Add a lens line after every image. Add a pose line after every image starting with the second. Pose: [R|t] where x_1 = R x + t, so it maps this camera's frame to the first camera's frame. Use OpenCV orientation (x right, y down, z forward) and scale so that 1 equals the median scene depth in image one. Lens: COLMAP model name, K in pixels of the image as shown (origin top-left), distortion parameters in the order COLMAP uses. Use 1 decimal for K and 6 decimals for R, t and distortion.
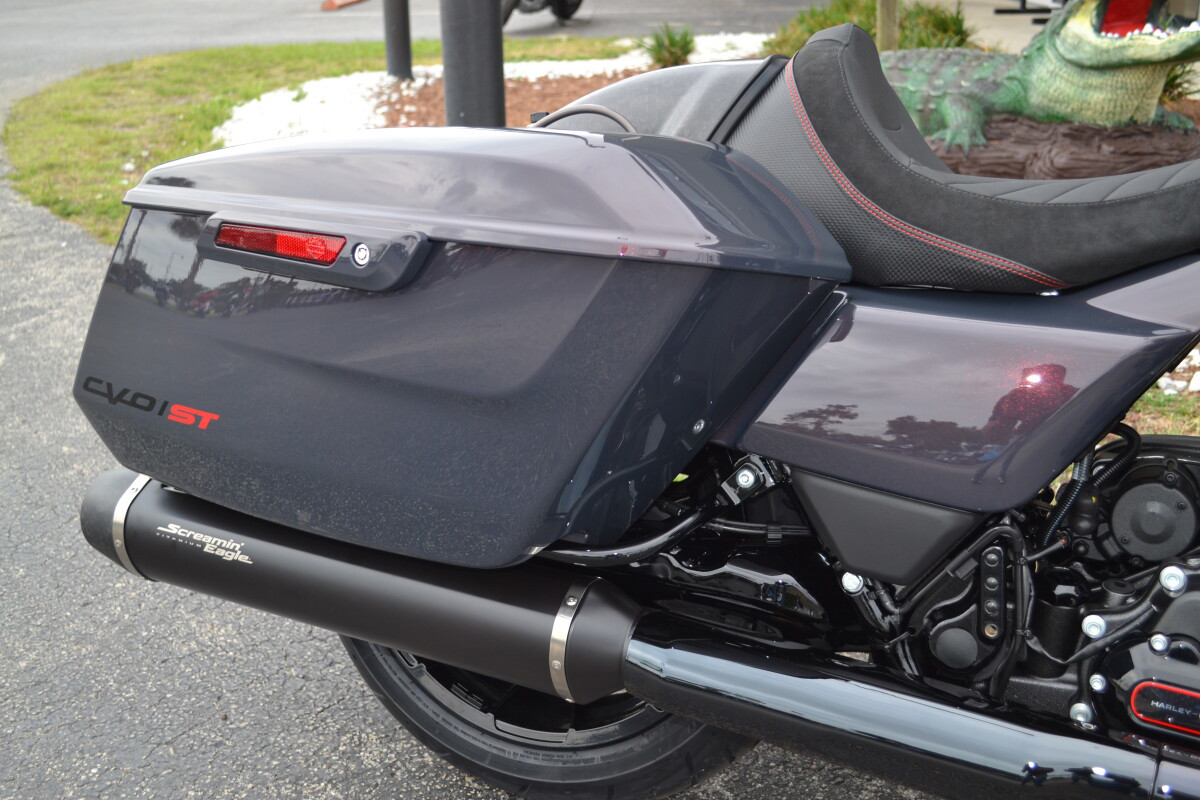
lens RADIAL K [[1265.6, 0, 580.6], [0, 1265.6, 400.2], [0, 0, 1]] dist [-0.049599, -0.010629]
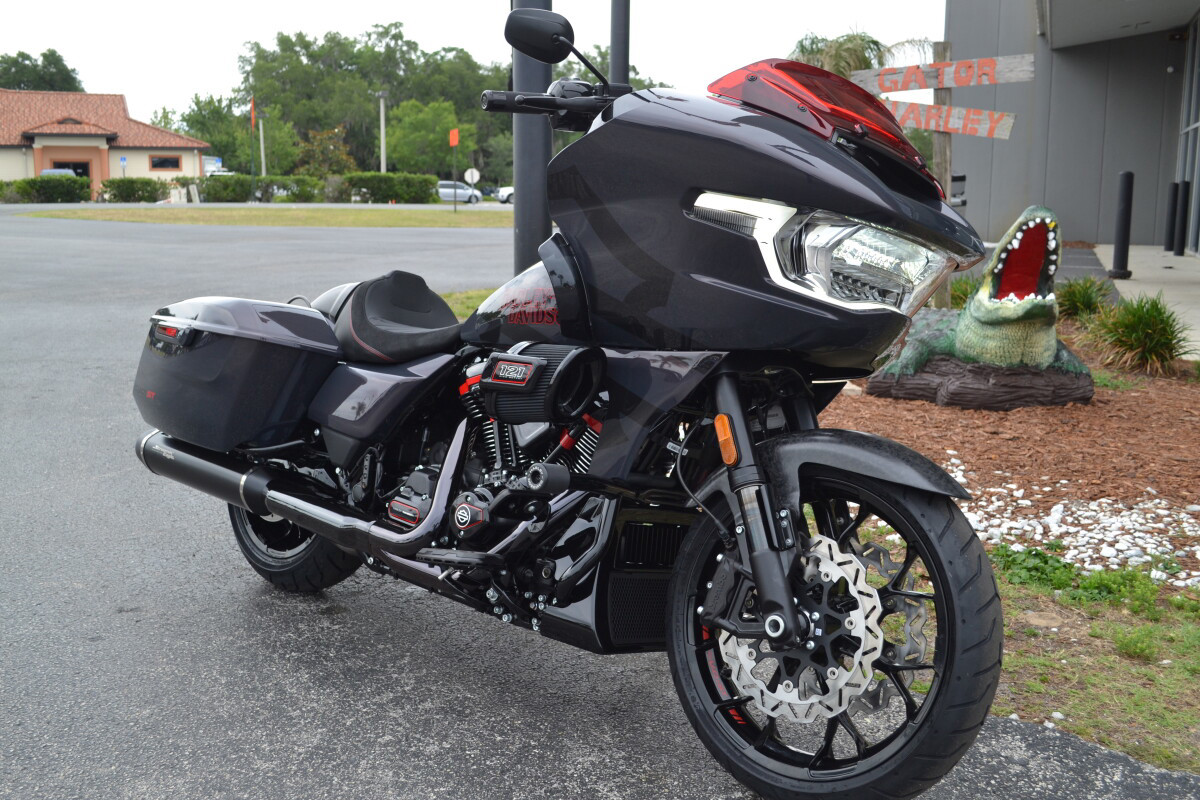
lens RADIAL K [[1239.8, 0, 597.5], [0, 1239.8, 399.8], [0, 0, 1]] dist [-0.058905, -0.016192]
pose [[0.948172, 0.073582, -0.309121, 0.461372], [-0.131943, 0.976159, -0.172350, 0.113226], [0.289069, 0.204204, 0.935275, -0.397685]]
